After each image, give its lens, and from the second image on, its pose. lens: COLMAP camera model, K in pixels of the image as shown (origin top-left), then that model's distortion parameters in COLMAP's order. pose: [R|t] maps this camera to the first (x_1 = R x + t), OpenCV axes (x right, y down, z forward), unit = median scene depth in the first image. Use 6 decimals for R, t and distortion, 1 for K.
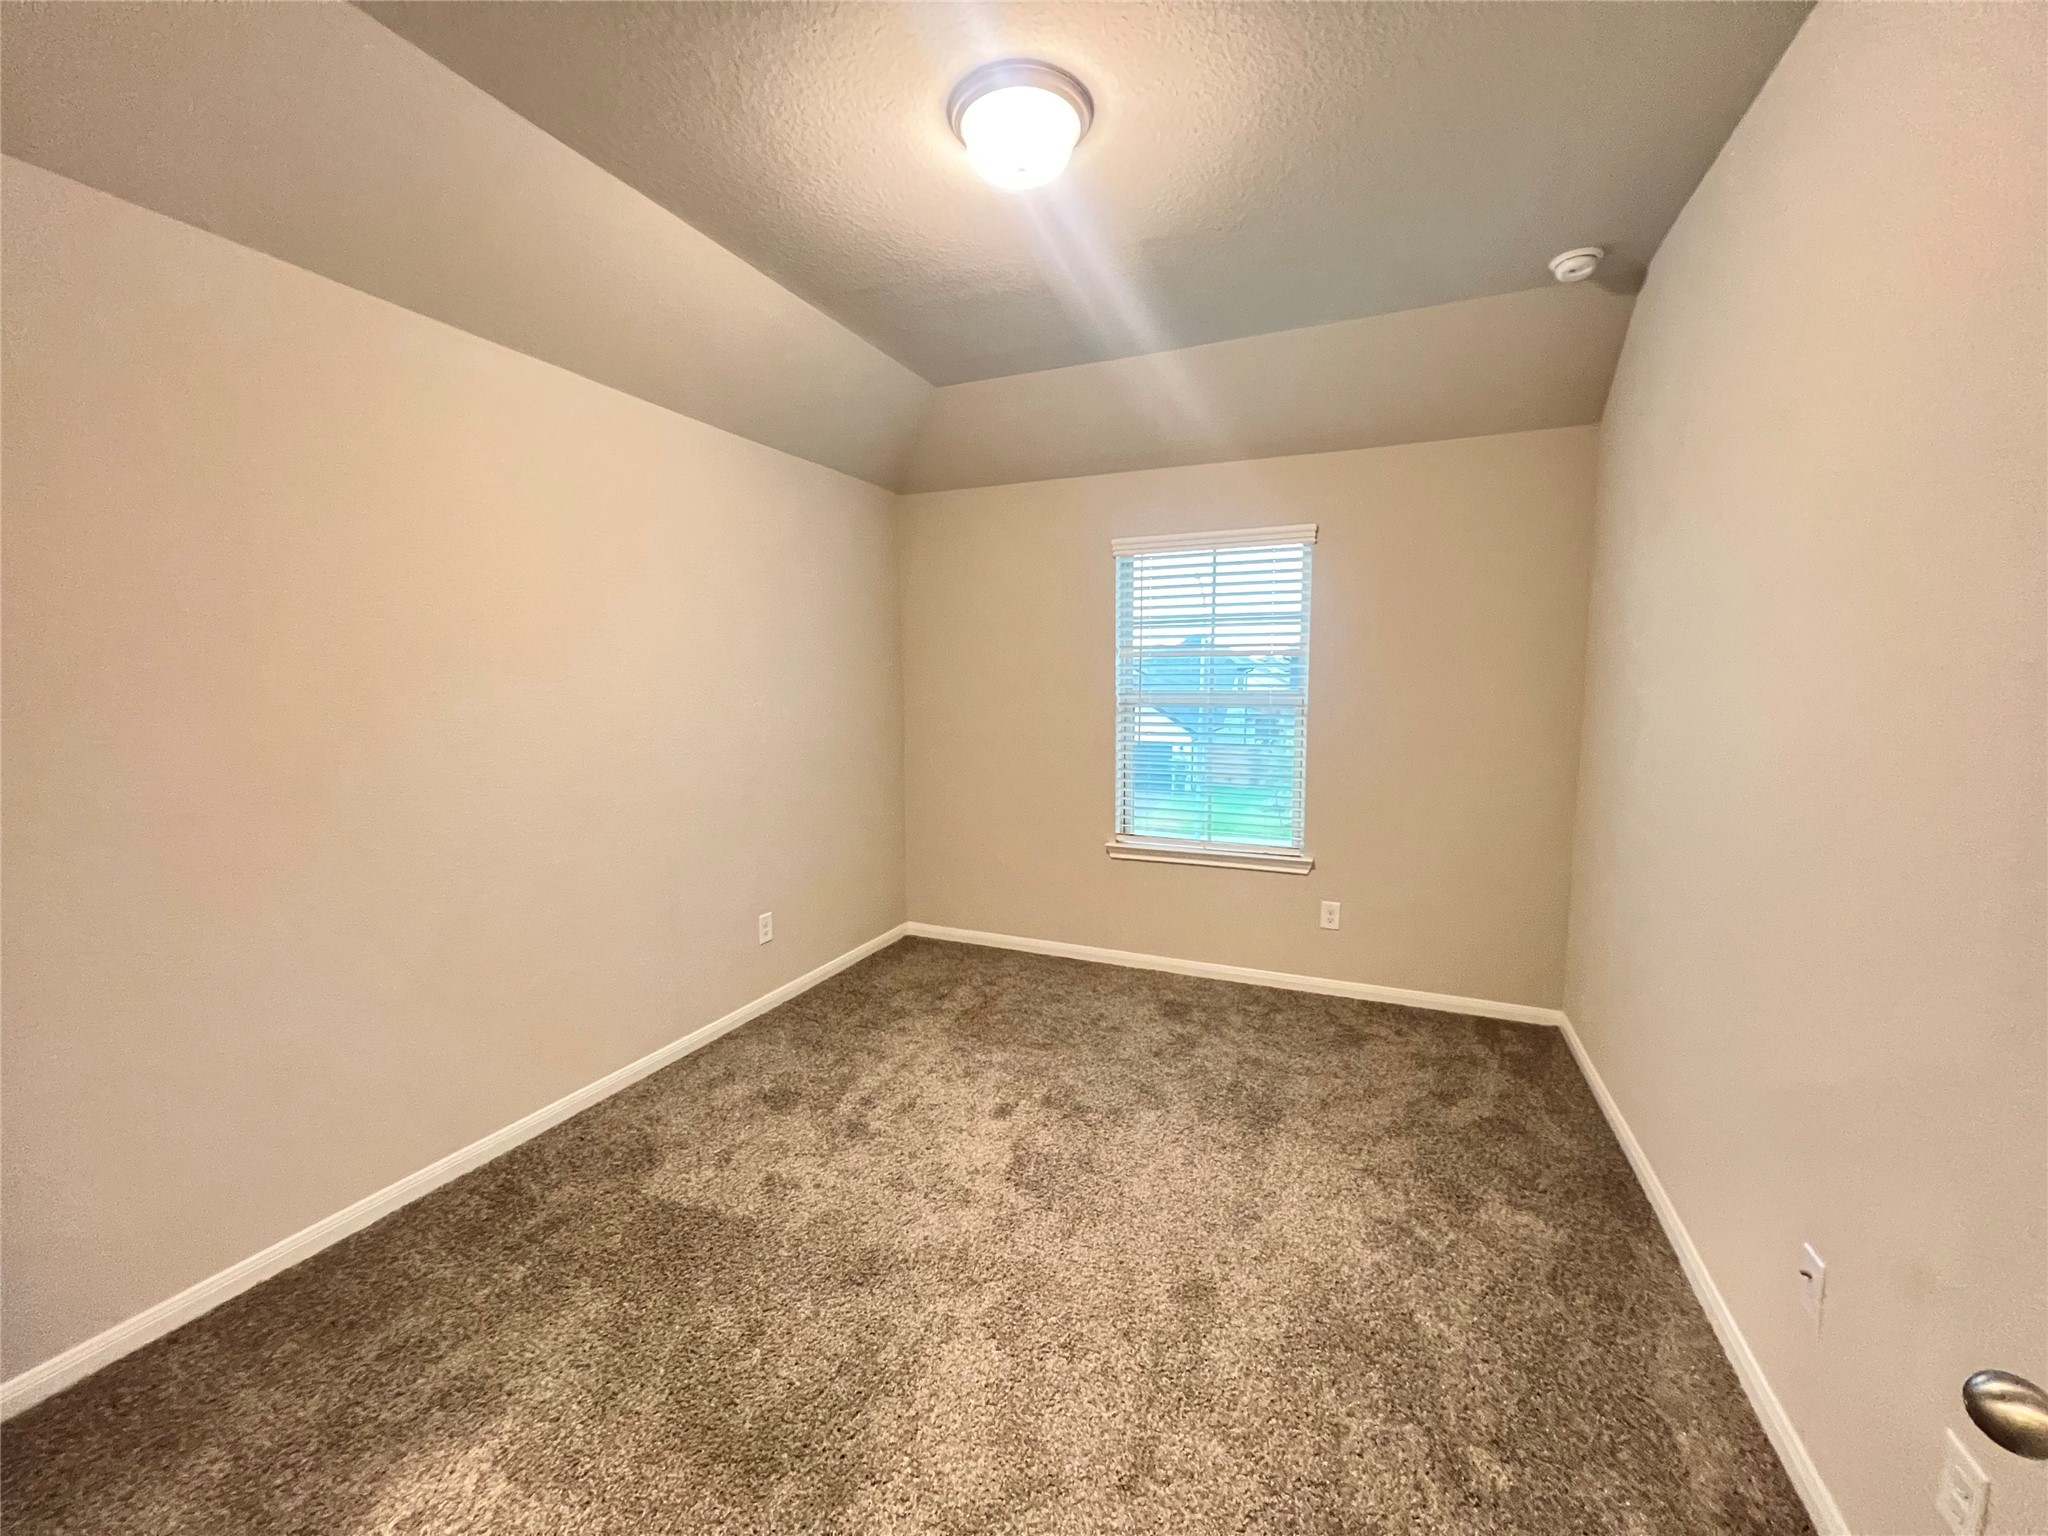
lens RADIAL K [[823.8, 0, 1021.6], [0, 823.8, 754.7], [0, 0, 1]] dist [-0.000237, 0.000311]
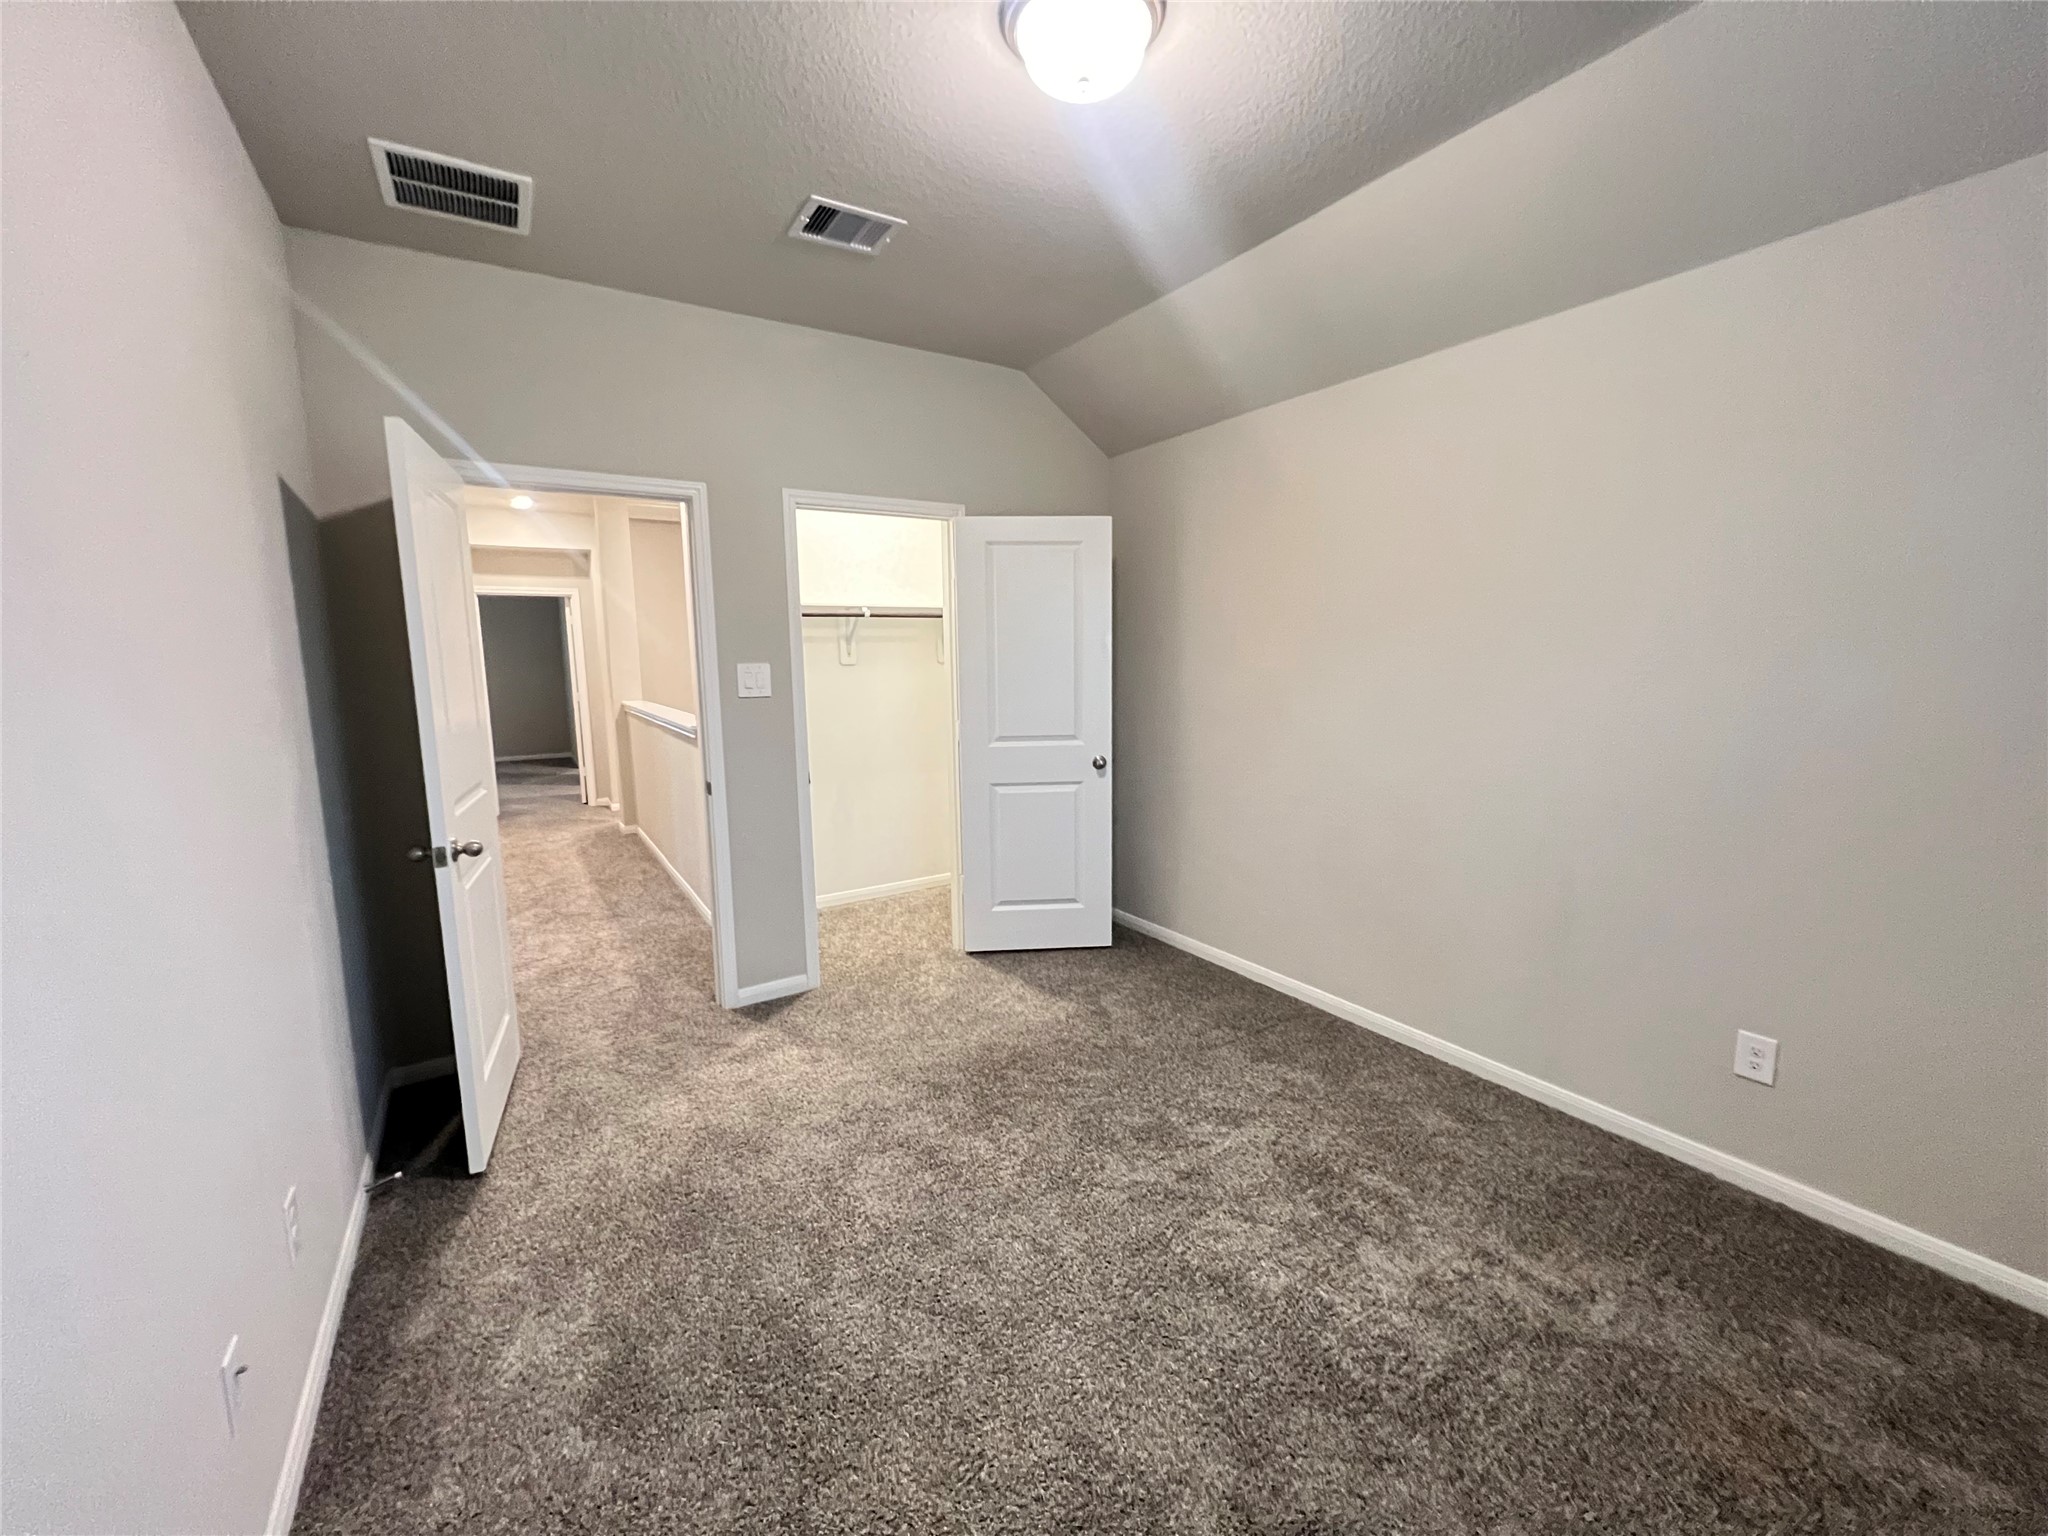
lens RADIAL K [[823.8, 0, 1021.6], [0, 823.8, 754.7], [0, 0, 1]] dist [-0.000237, 0.000311]
pose [[-0.566735, 0.113029, -0.816110, 0.521174], [-0.051989, 0.983665, 0.172337, -0.097002], [0.822258, 0.140098, -0.551601, 0.951044]]
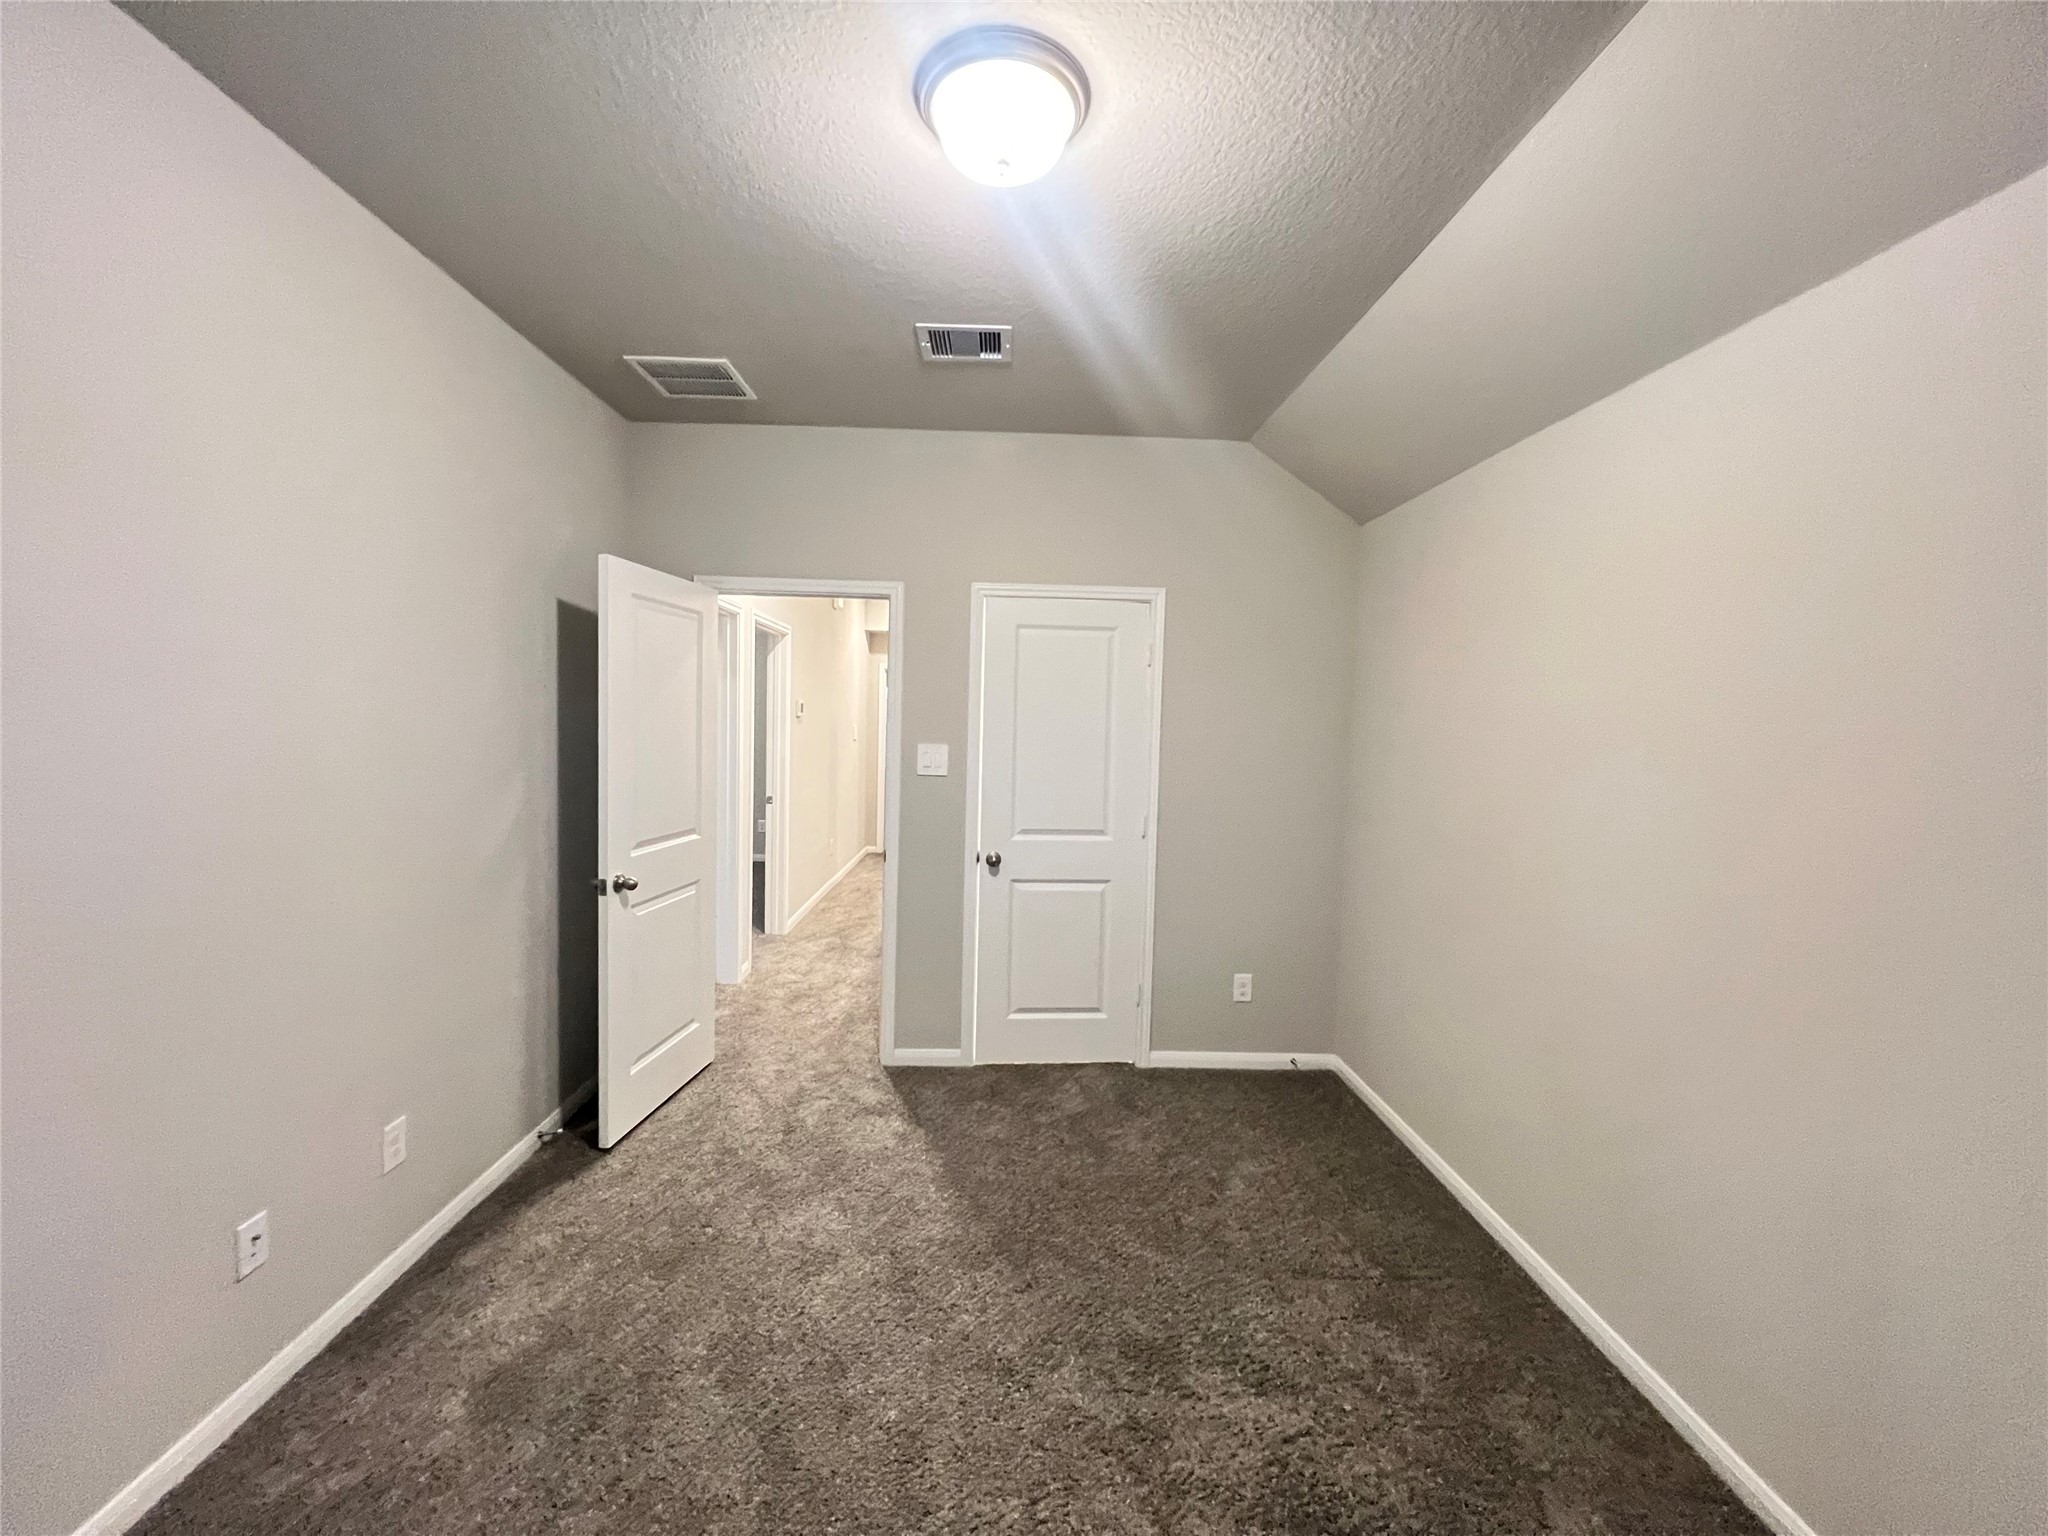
lens RADIAL K [[823.8, 0, 1021.6], [0, 823.8, 754.7], [0, 0, 1]] dist [-0.000237, 0.000311]
pose [[-0.909299, -0.003451, -0.416128, 0.205119], [-0.058663, 0.991043, 0.119968, -0.140457], [0.411987, 0.133498, -0.901357, 1.140200]]
